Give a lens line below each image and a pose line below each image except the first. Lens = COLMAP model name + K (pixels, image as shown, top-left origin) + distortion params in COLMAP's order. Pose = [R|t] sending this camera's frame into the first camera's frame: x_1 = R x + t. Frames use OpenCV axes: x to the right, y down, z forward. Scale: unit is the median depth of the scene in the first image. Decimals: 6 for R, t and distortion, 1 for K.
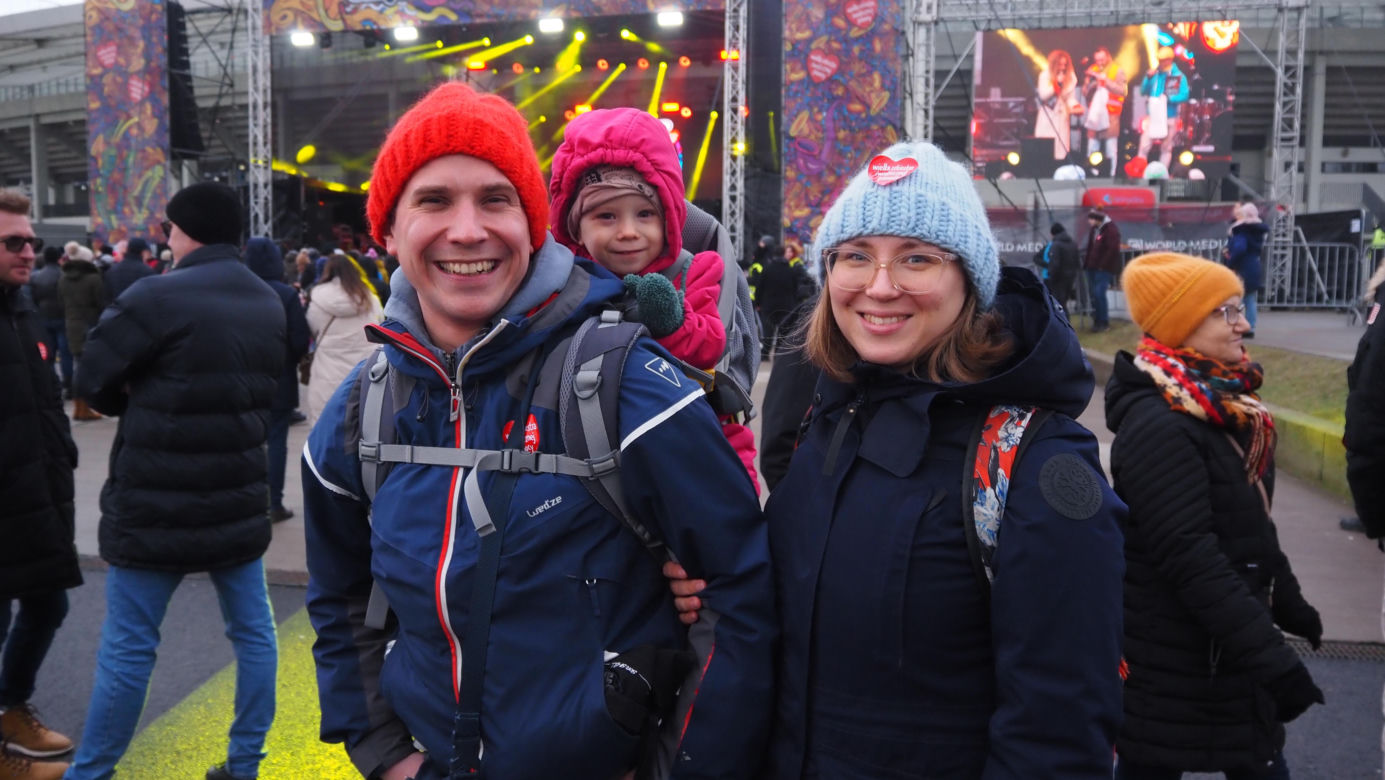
lens RADIAL K [[1184.9, 0, 691.4], [0, 1184.9, 382.3], [0, 0, 1]] dist [-0.033351, 0.016222]
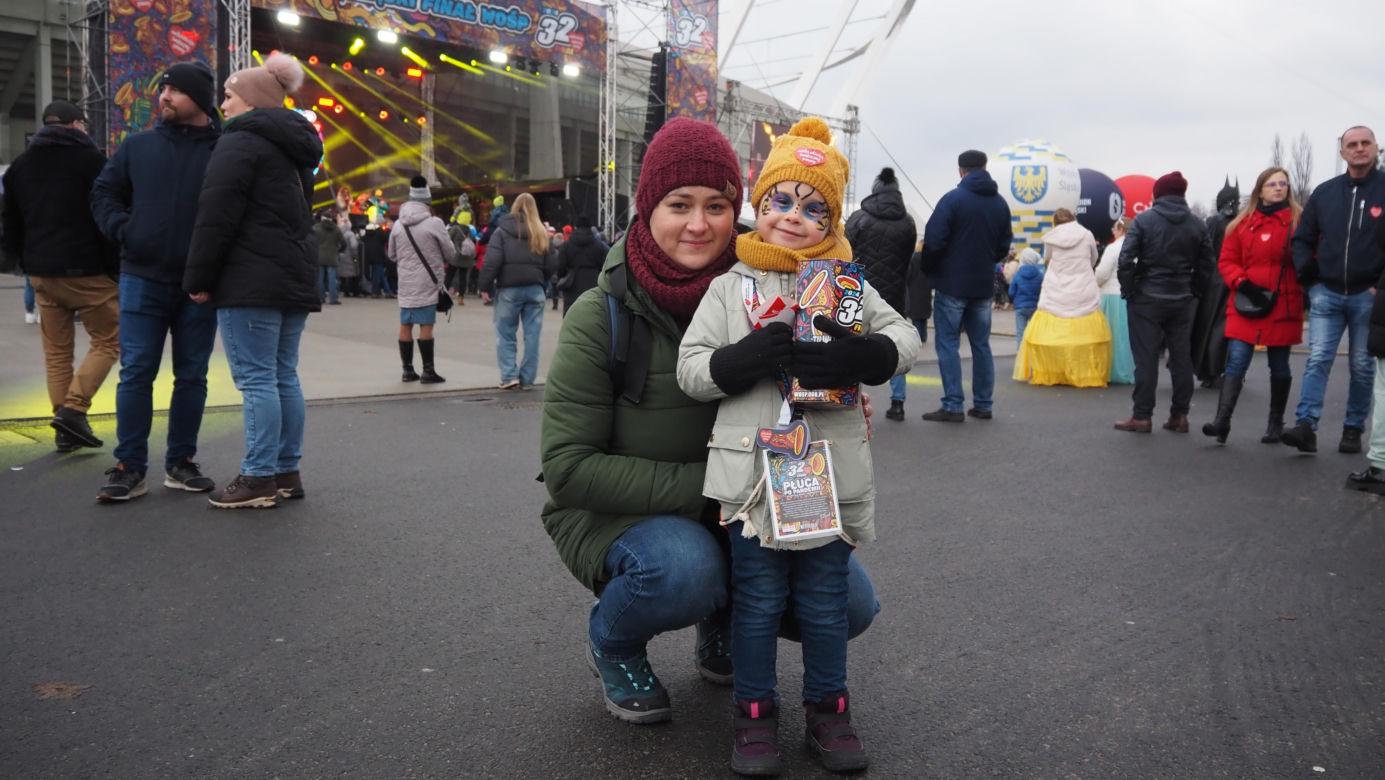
lens RADIAL K [[1208.4, 0, 686.4], [0, 1208.4, 389.0], [0, 0, 1]] dist [-0.042451, 0.029994]
pose [[0.447277, -0.082786, 0.890556, -1.372353], [0.061333, 0.996202, 0.061802, -0.009671], [-0.892290, 0.026978, 0.450656, 0.257158]]
